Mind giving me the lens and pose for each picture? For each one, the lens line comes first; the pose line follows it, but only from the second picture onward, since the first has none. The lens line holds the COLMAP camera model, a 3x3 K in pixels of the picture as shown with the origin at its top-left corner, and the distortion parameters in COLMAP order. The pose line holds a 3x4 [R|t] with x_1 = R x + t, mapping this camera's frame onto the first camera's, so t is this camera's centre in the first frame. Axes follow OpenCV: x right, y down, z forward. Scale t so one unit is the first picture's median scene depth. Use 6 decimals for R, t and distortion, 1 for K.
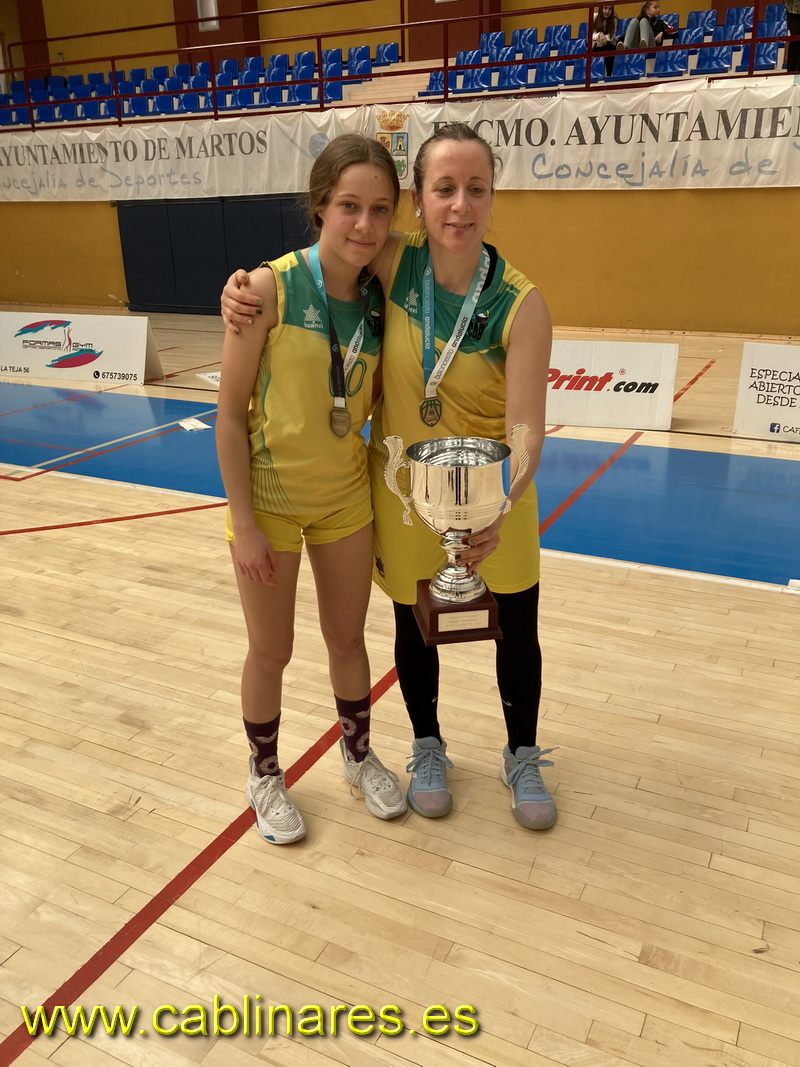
lens RADIAL K [[874.8, 0, 400.0], [0, 874.8, 533.5], [0, 0, 1]] dist [-0.011727, 0.046820]
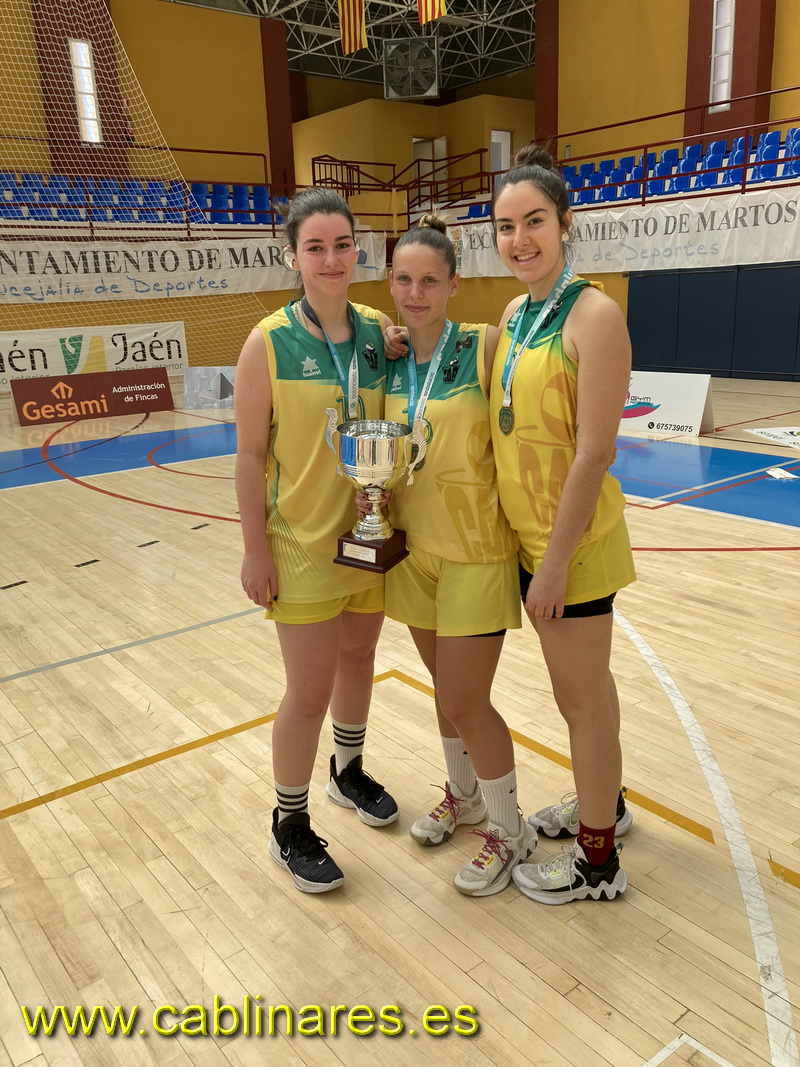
lens RADIAL K [[867.2, 0, 408.8], [0, 867.2, 534.2], [0, 0, 1]] dist [-0.026350, 0.048095]
pose [[0.906397, 0.095883, -0.411402, -0.107714], [-0.123949, 0.991398, -0.042025, 0.025205], [0.403834, 0.089084, 0.910485, -0.068938]]
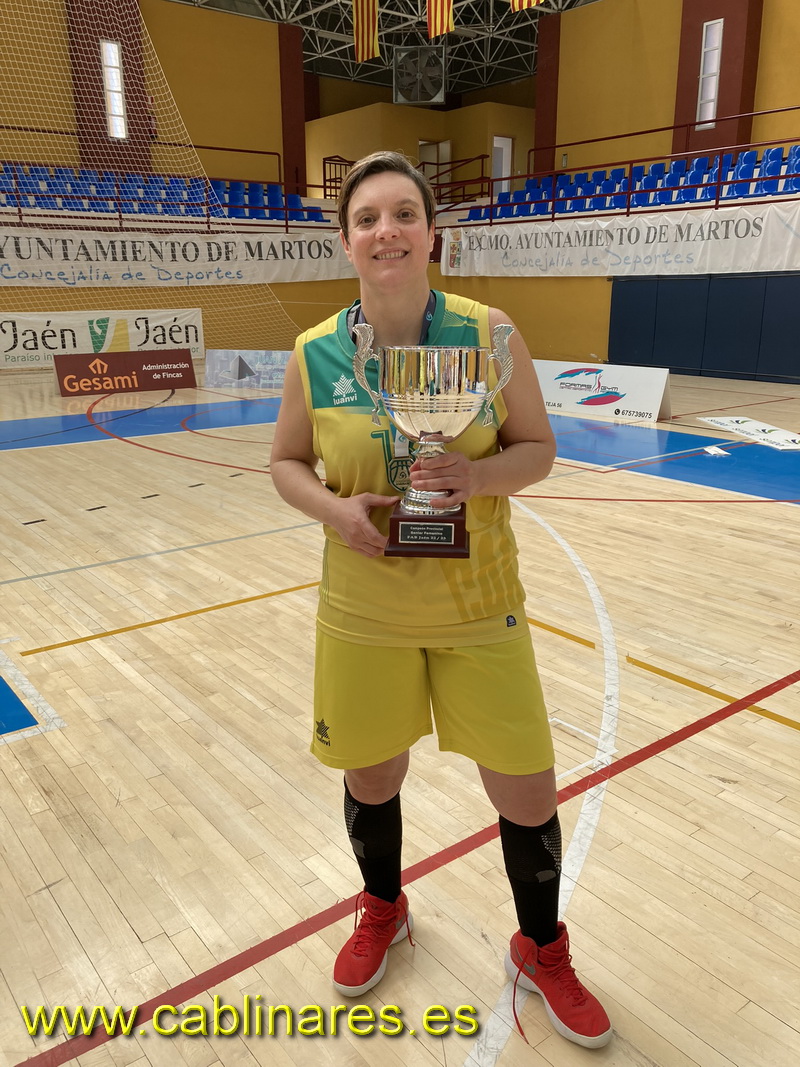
lens RADIAL K [[866.5, 0, 400.0], [0, 866.5, 533.5], [0, 0, 1]] dist [0.002116, -0.010072]
pose [[0.901838, 0.127988, -0.412683, -0.059537], [-0.157044, 0.986894, -0.037118, 0.059174], [0.402523, 0.098283, 0.910118, -0.169534]]
